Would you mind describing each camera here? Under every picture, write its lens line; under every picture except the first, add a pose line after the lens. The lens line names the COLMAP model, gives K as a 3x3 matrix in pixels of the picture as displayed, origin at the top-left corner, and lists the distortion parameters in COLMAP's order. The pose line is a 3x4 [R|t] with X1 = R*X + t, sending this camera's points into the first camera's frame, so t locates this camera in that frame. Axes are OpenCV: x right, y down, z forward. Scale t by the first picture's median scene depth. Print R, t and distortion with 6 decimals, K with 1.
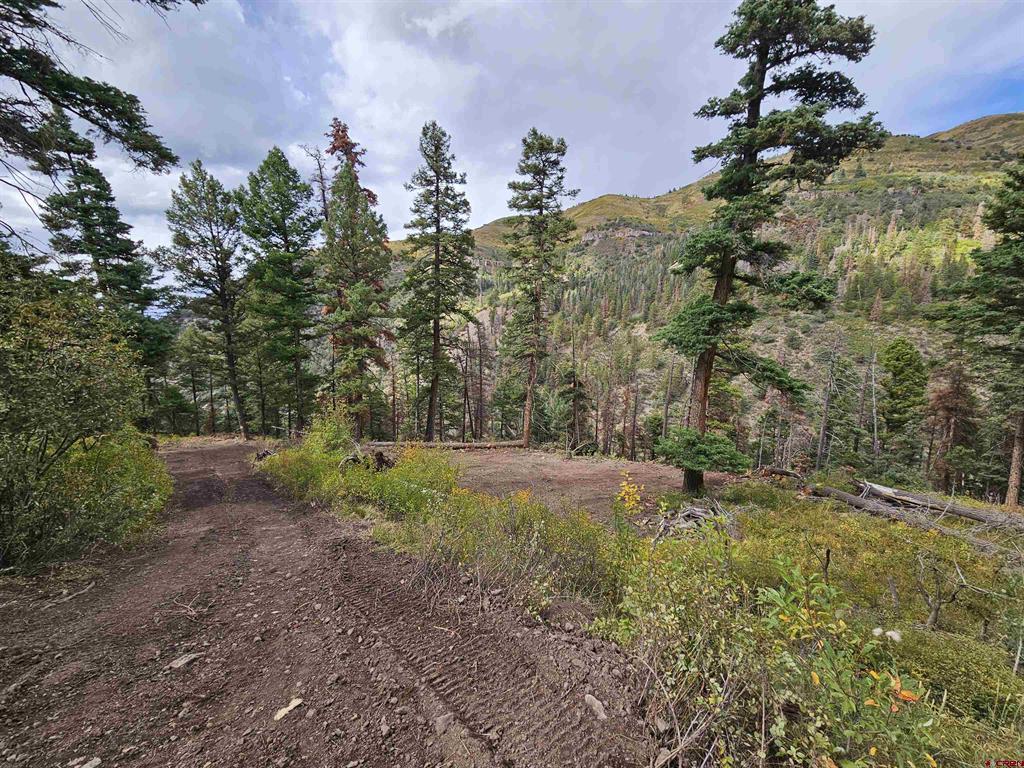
lens RADIAL K [[419.8, 0, 508.5], [0, 419.8, 378.6], [0, 0, 1]] dist [0.001392, -0.001695]
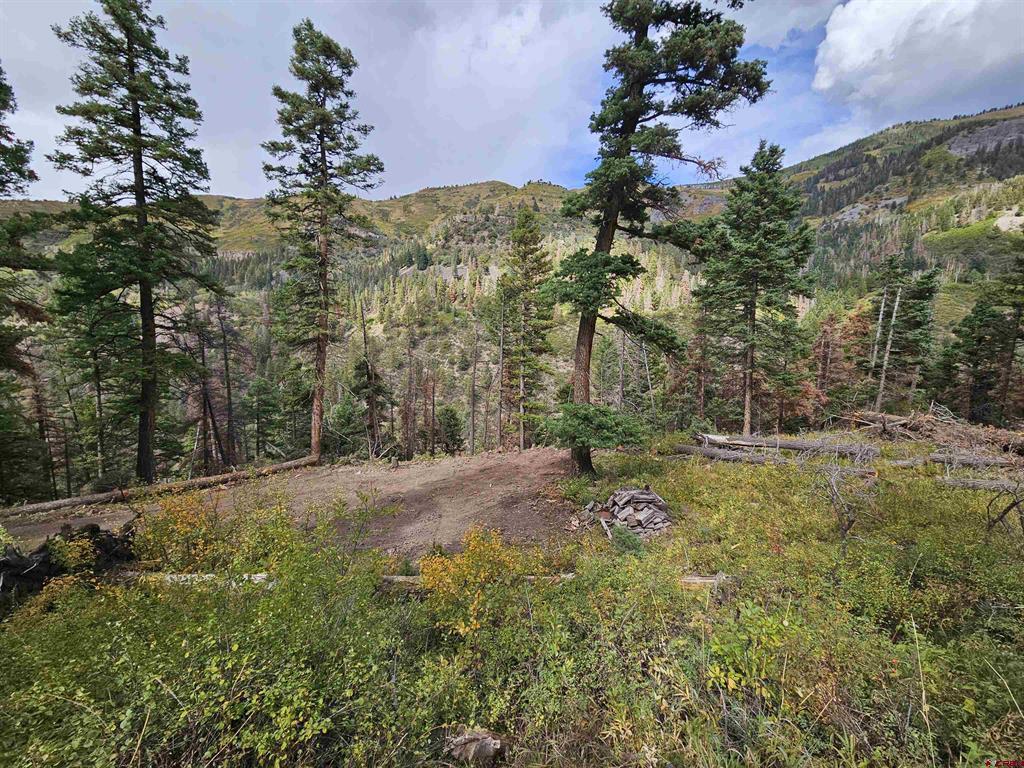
lens RADIAL K [[419.8, 0, 508.5], [0, 419.8, 378.6], [0, 0, 1]] dist [0.001392, -0.001695]
pose [[0.819592, -0.069421, 0.568726, -0.100640], [0.071559, 0.997263, 0.018607, 0.024859], [-0.568461, 0.025447, 0.822316, 0.210659]]
